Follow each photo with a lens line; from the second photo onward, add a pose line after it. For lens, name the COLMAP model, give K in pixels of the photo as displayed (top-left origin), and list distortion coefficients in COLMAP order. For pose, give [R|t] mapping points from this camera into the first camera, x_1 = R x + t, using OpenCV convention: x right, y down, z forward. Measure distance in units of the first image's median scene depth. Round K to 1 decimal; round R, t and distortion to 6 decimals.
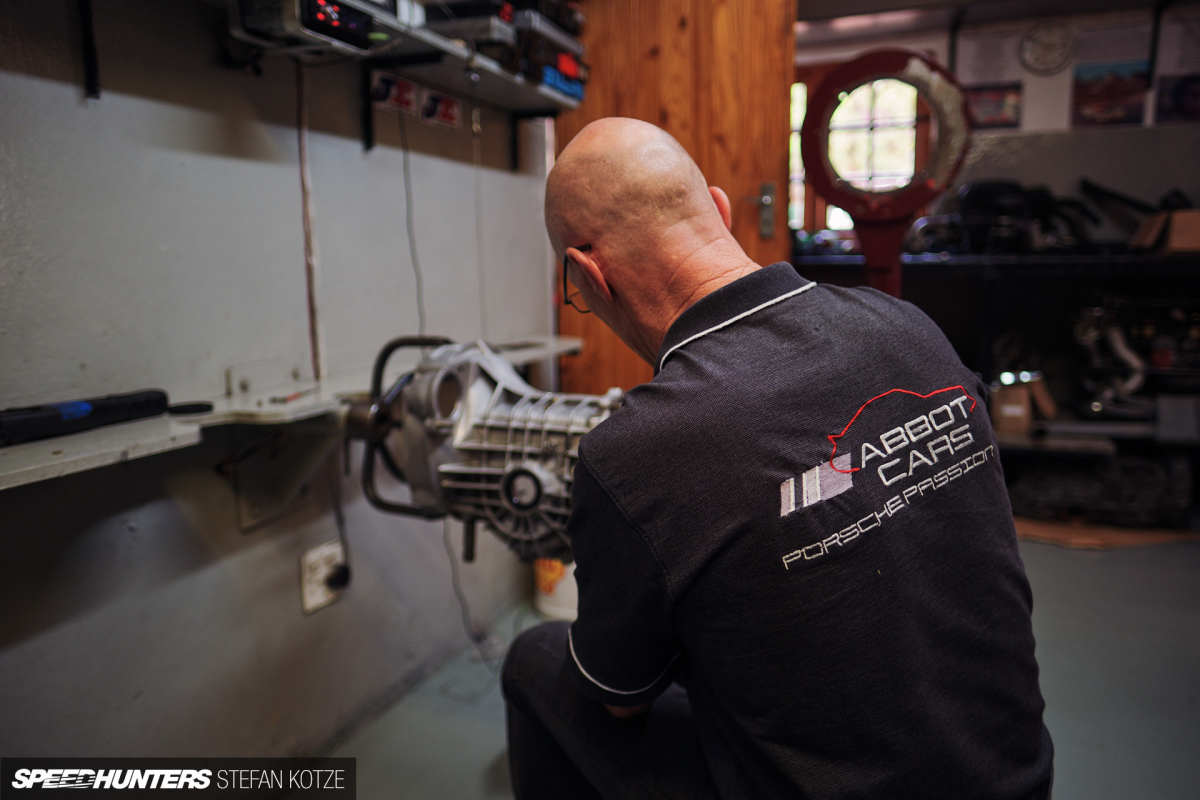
lens RADIAL K [[866.9, 0, 600.3], [0, 866.9, 402.3], [0, 0, 1]] dist [-0.029336, 0.000004]
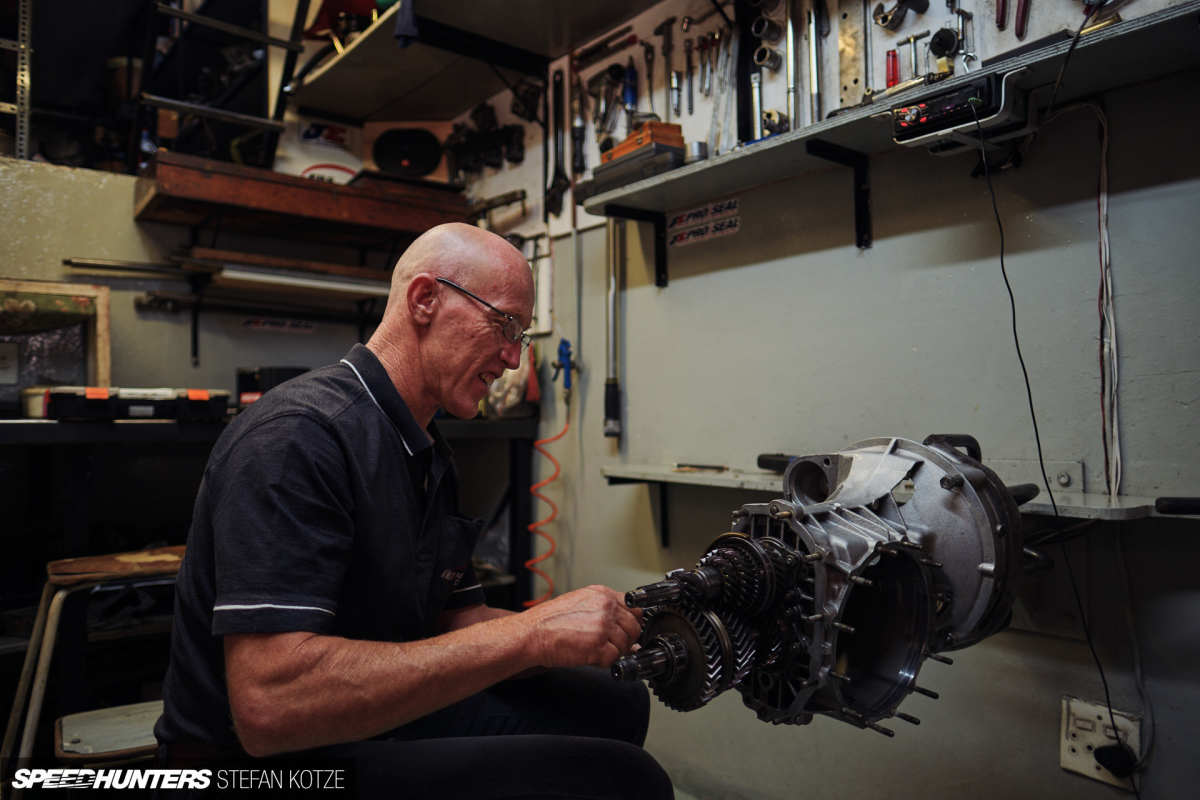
lens RADIAL K [[866.9, 0, 604.0], [0, 866.9, 403.6], [0, 0, 1]] dist [-0.029336, 0.000004]
pose [[-0.530462, -0.008619, -0.847665, 0.811032], [-0.129420, 0.989049, 0.070934, -0.144113], [0.837771, 0.147332, -0.525768, 1.376088]]
